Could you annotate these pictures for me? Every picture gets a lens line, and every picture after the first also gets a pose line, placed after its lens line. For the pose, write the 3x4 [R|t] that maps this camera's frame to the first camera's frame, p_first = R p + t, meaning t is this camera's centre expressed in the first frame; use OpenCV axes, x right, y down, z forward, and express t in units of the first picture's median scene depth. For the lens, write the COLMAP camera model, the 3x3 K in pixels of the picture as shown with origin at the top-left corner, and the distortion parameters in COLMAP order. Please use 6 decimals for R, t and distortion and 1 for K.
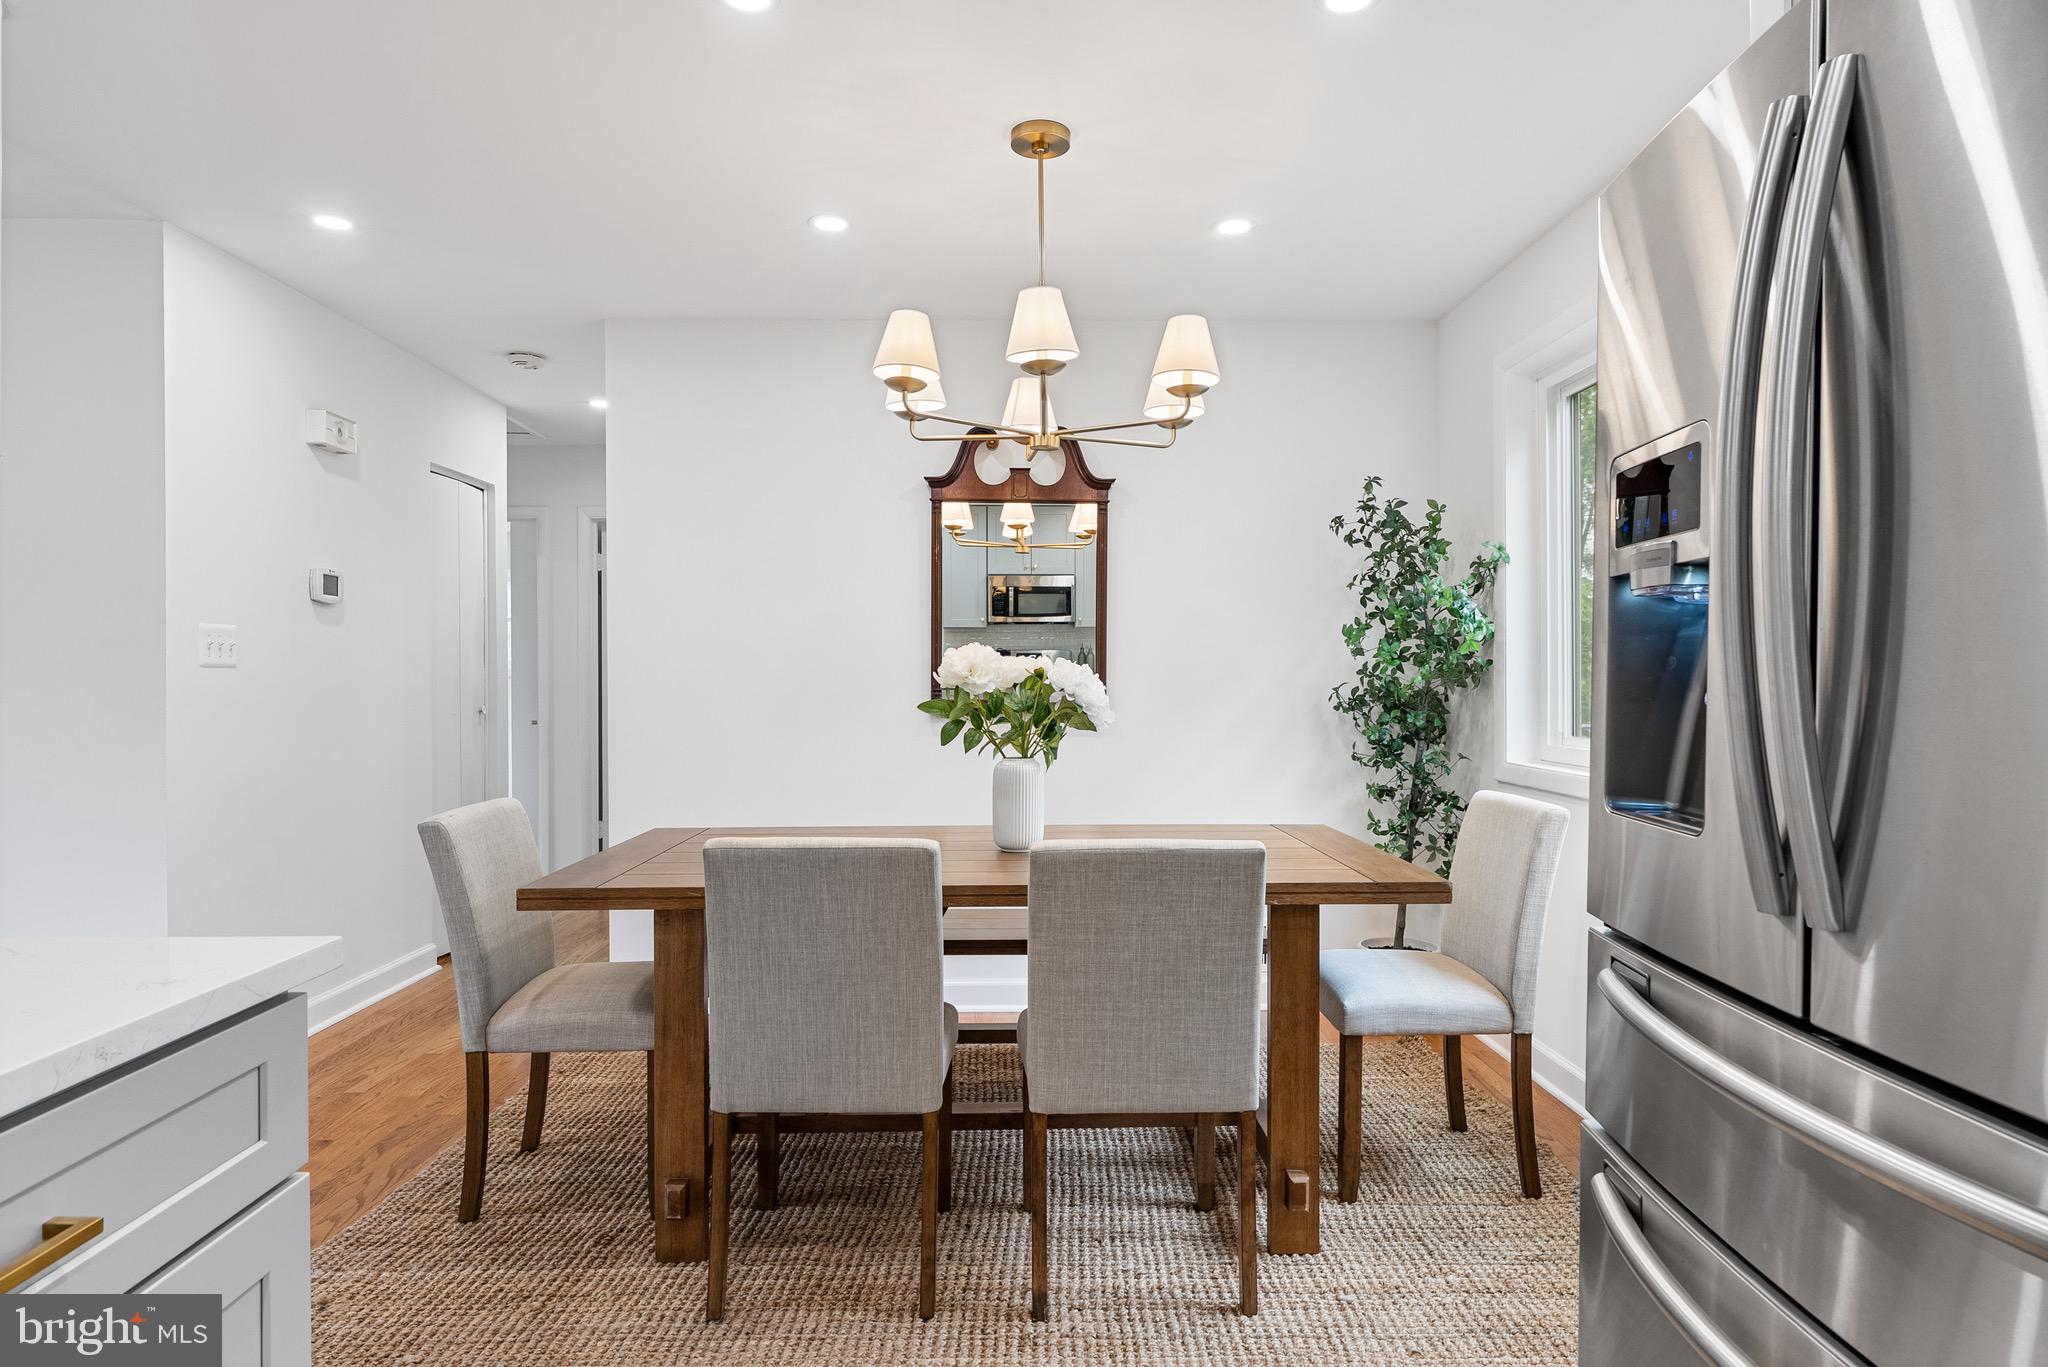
lens RADIAL K [[1158.2, 0, 1020.3], [0, 1158.2, 675.1], [0, 0, 1]] dist [-0.003528, 0.002355]
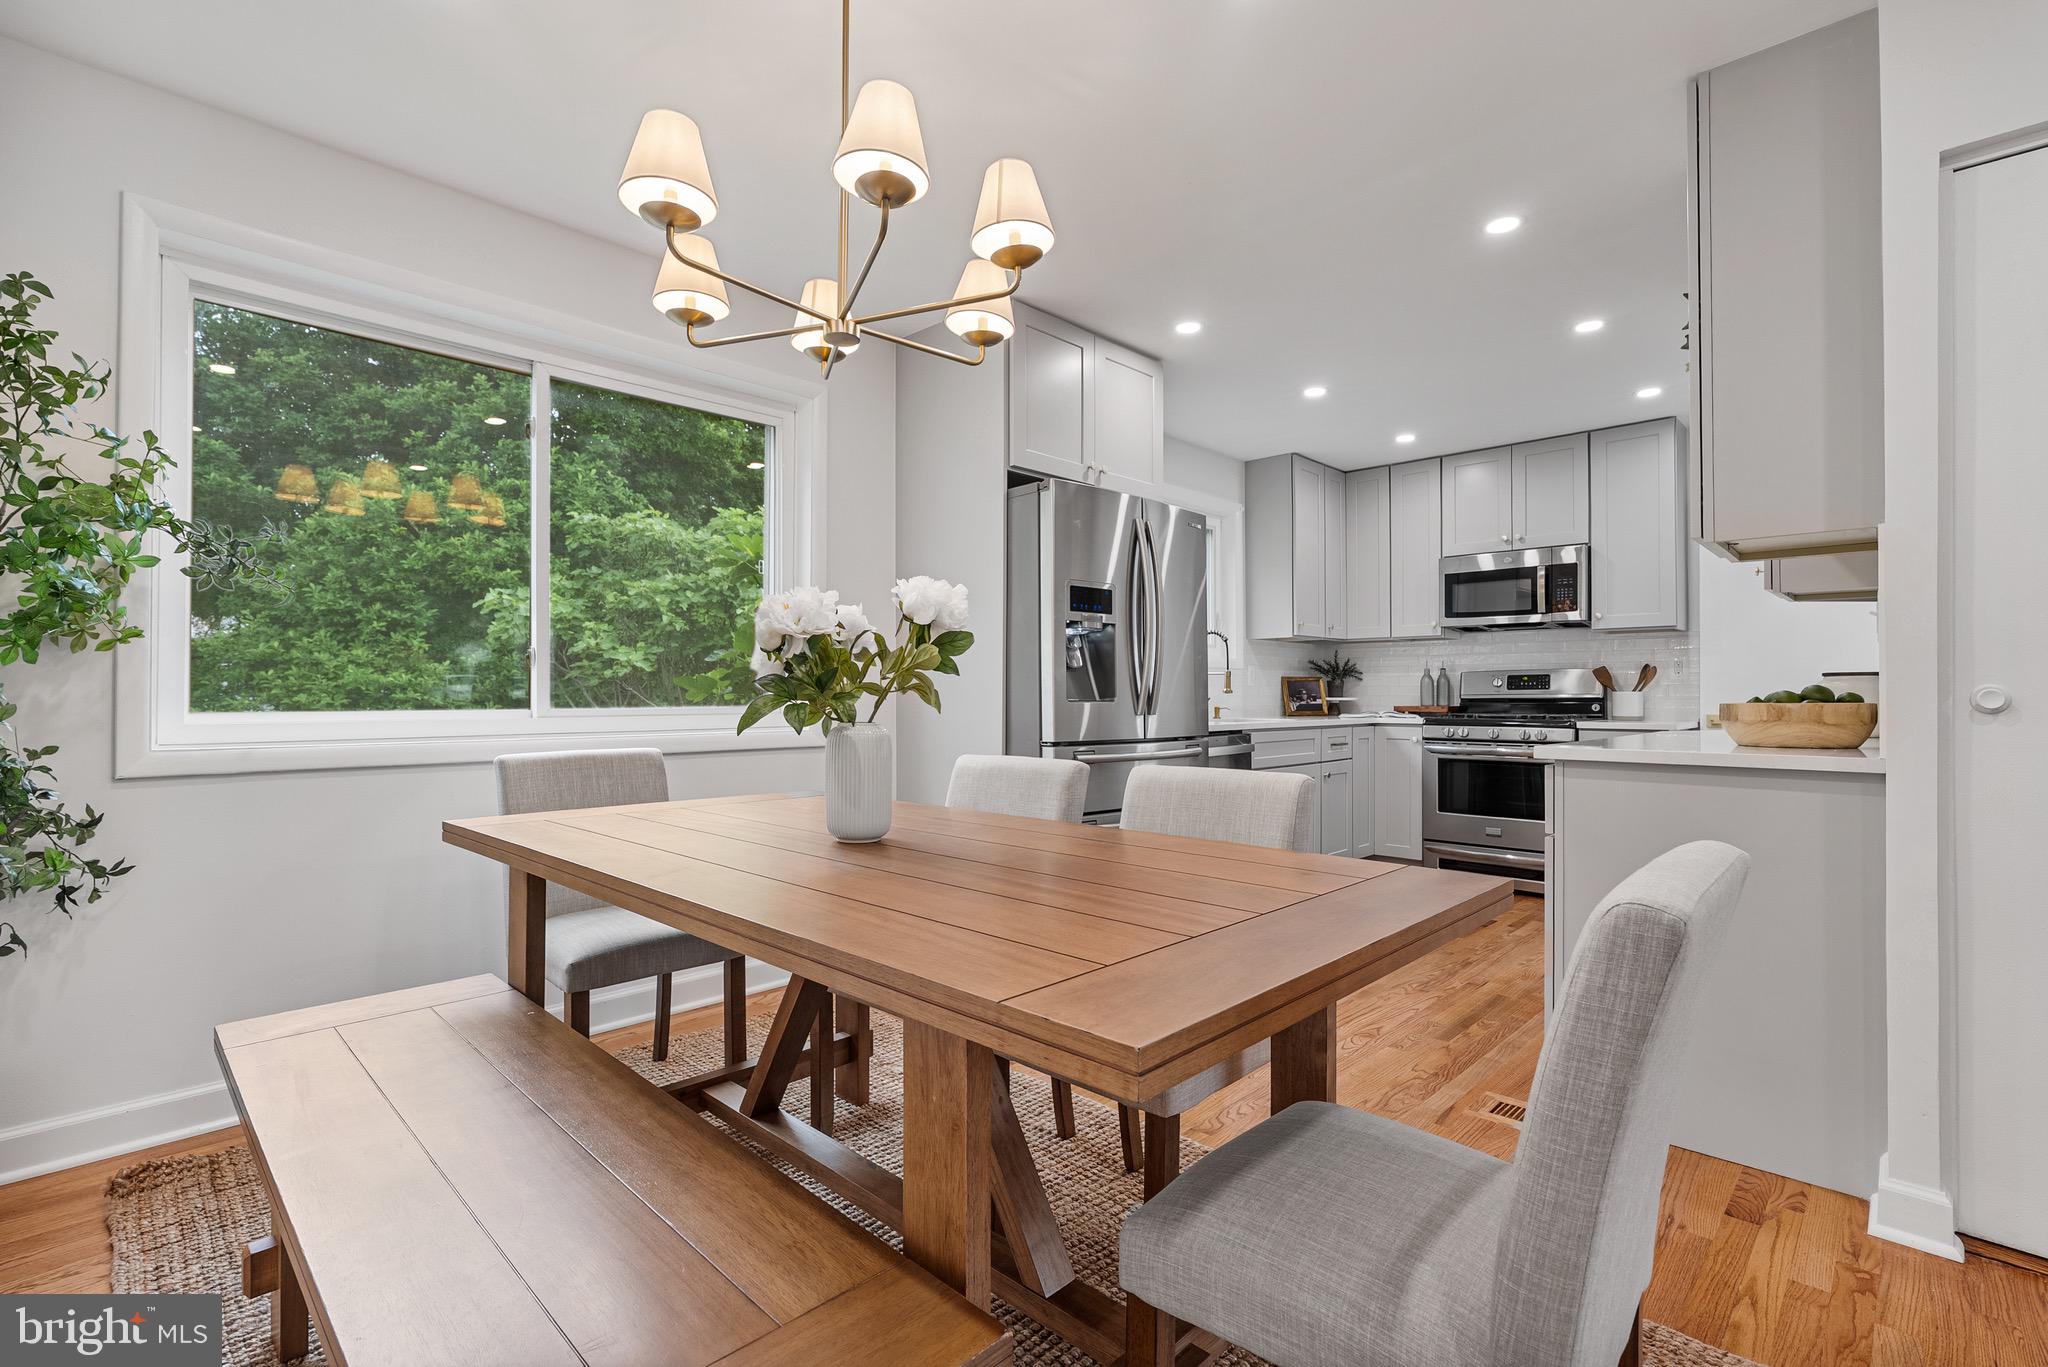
lens RADIAL K [[944.1, 0, 1024.3], [0, 944.1, 687.3], [0, 0, 1]] dist [-0.009297, 0.002535]
pose [[-0.705699, 0.005590, 0.708489, -0.516539], [0.005148, 0.999983, -0.002762, 0.041384], [-0.708493, 0.001699, -0.705716, 1.323319]]
